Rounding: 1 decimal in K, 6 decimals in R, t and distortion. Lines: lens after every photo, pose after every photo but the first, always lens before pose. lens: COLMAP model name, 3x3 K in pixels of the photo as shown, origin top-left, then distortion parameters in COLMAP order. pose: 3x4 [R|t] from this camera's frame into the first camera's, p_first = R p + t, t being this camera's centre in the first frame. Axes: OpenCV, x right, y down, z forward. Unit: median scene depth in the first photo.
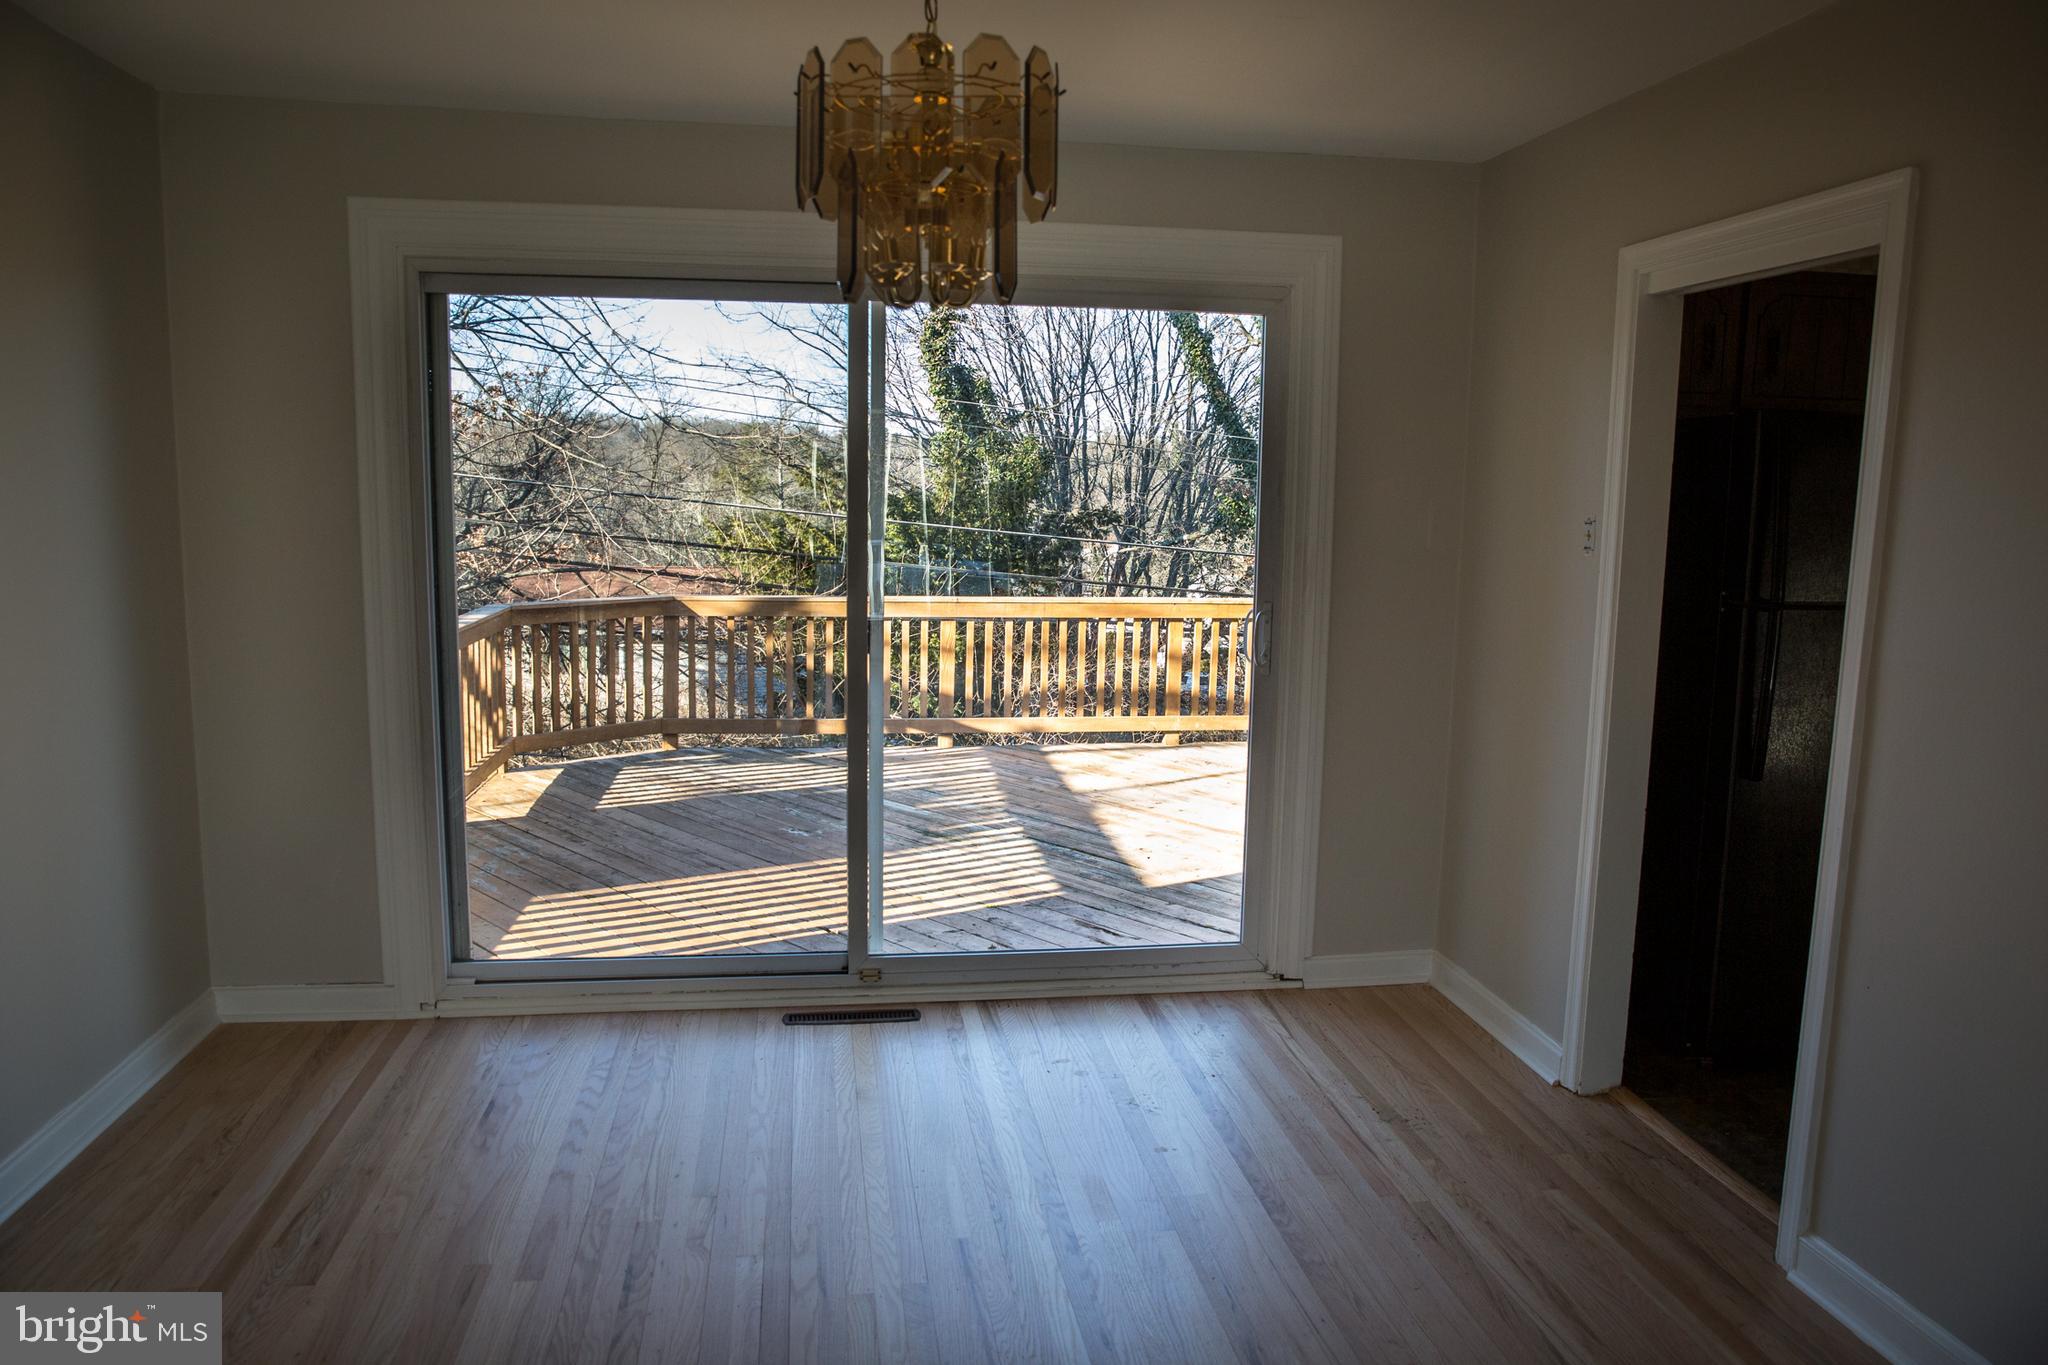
lens RADIAL K [[1404.0, 0, 1031.9], [0, 1404.0, 676.2], [0, 0, 1]] dist [-0.108585, 0.085662]
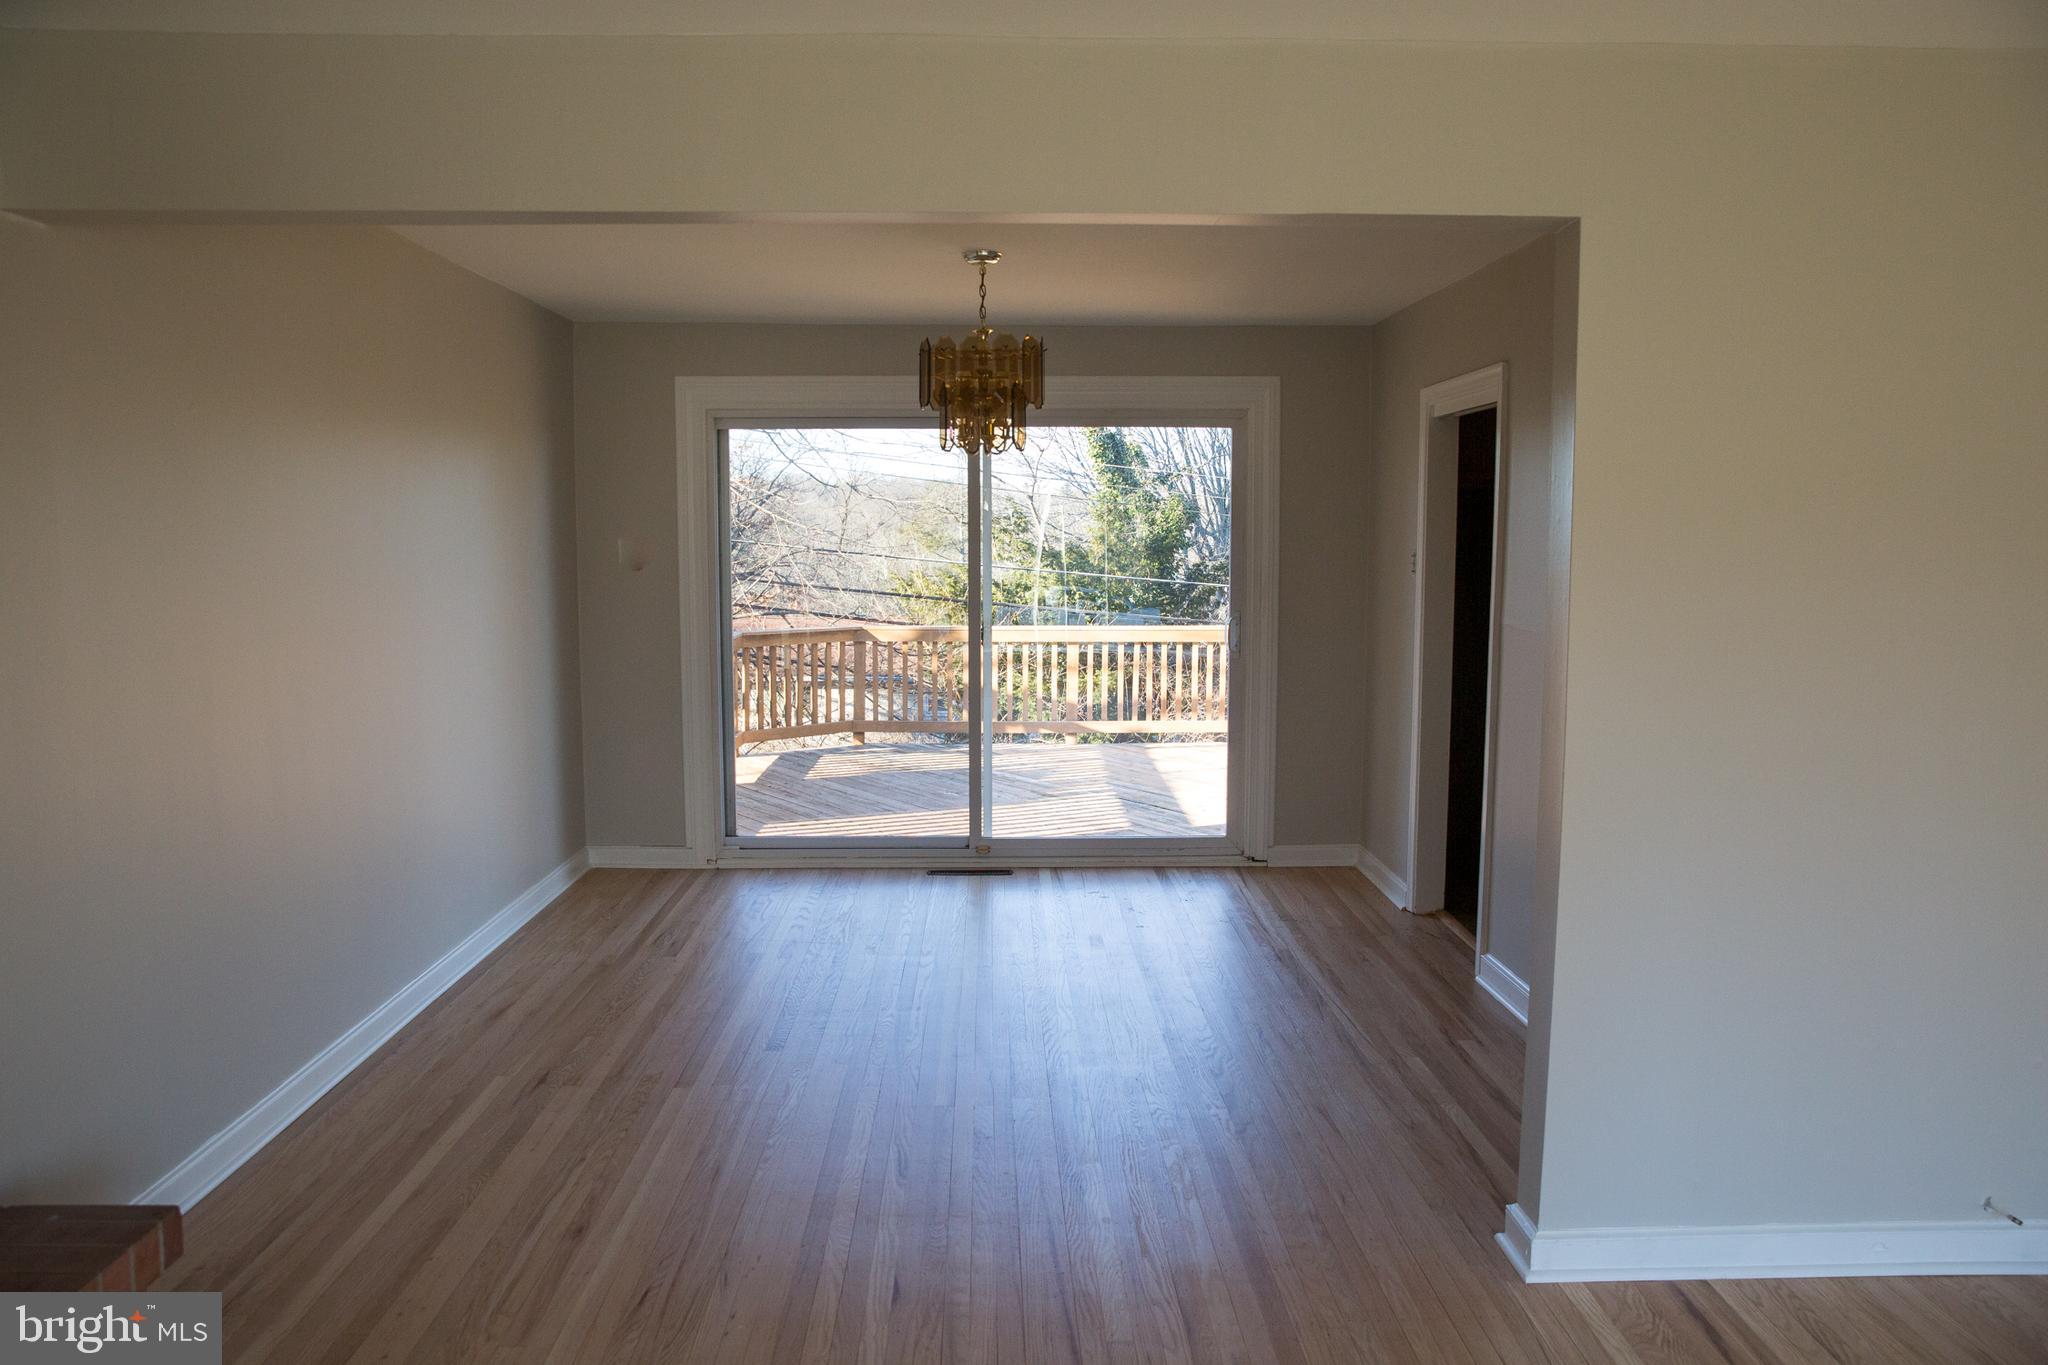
lens RADIAL K [[1404.0, 0, 1031.9], [0, 1404.0, 676.2], [0, 0, 1]] dist [-0.108585, 0.085662]
pose [[0.991550, -0.003652, -0.129675, 0.099667], [-0.001228, 0.999295, -0.037533, 0.053741], [0.129721, 0.037375, 0.990846, -0.390739]]
